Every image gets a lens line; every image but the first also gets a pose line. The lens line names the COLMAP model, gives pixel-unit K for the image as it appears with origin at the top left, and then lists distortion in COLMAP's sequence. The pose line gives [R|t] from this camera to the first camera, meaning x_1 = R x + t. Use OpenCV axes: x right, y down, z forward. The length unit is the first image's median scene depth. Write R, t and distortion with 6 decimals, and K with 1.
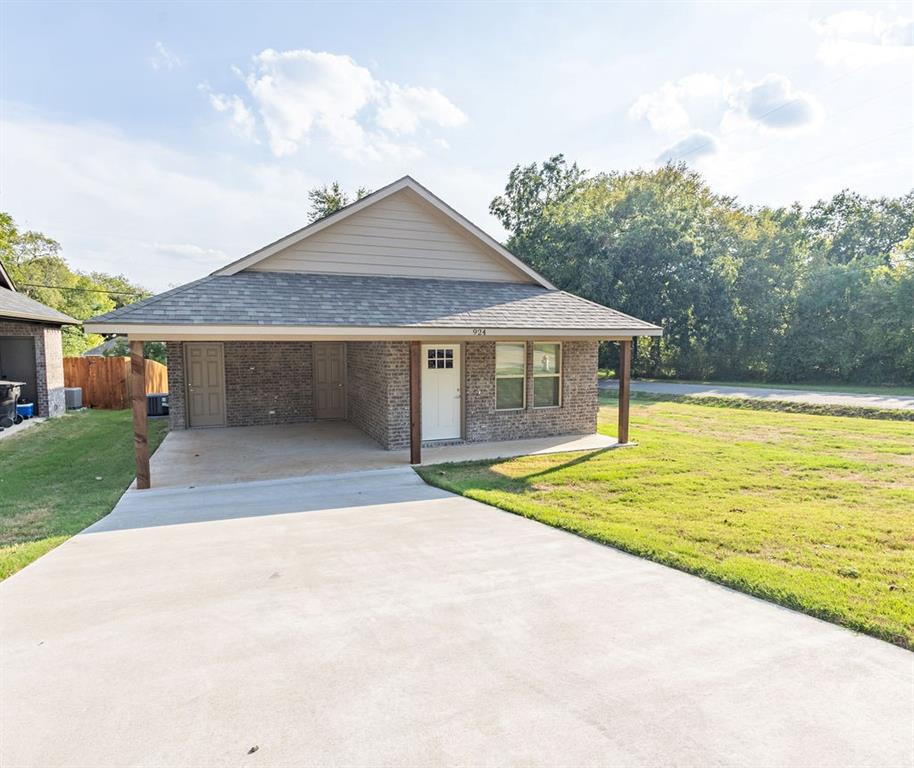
lens RADIAL K [[580.9, 0, 463.6], [0, 580.9, 389.0], [0, 0, 1]] dist [0.029179, 0.006087]
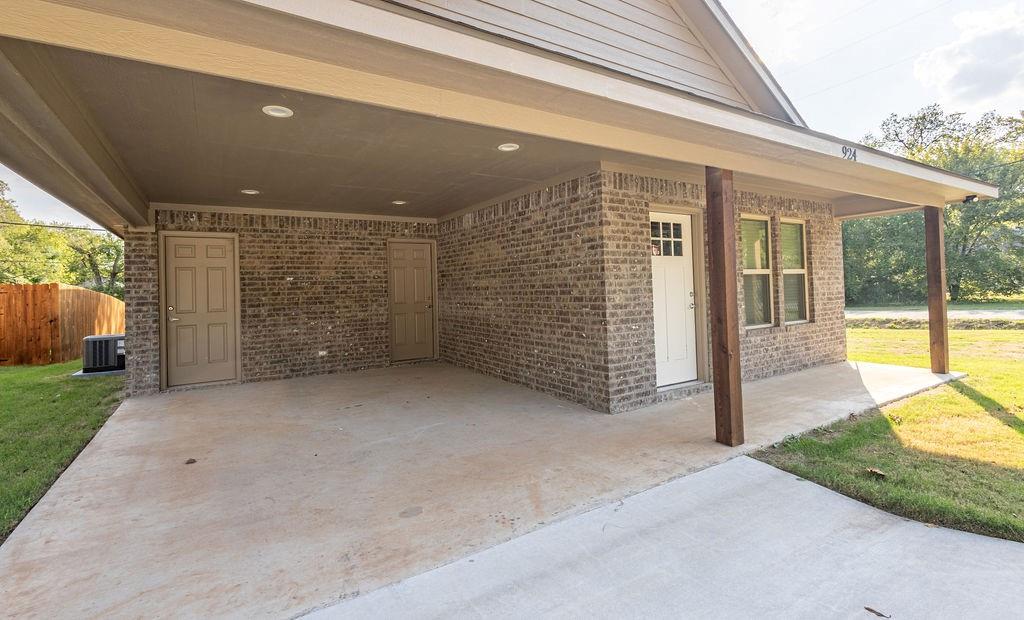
lens RADIAL K [[490.8, 0, 511.7], [0, 490.8, 278.5], [0, 0, 1]] dist [0.014449, -0.001810]
pose [[0.983691, -0.021655, 0.178558, -0.235846], [0.041113, 0.993516, -0.106003, 0.026366], [-0.175105, 0.111615, 0.978203, 0.488071]]
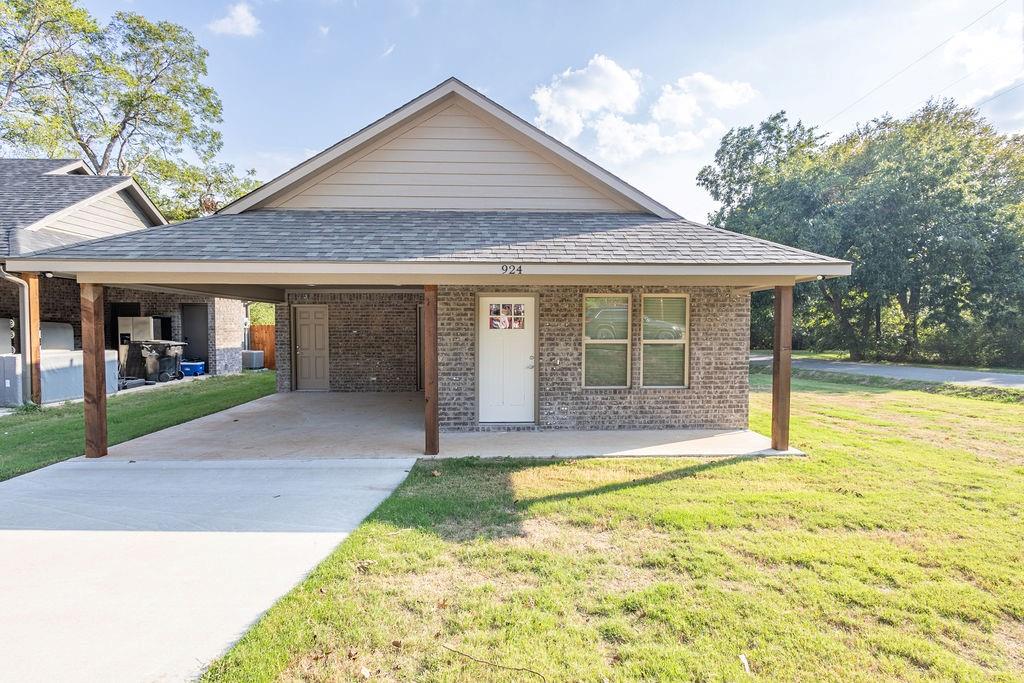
lens RADIAL K [[503.0, 0, 509.5], [0, 503.0, 344.1], [0, 0, 1]] dist [0.017998, -0.005597]
pose [[0.929500, 0.016694, -0.368443, 0.178971], [-0.033800, 0.998627, -0.040023, 0.009557], [0.367269, 0.049655, 0.928788, 0.336214]]
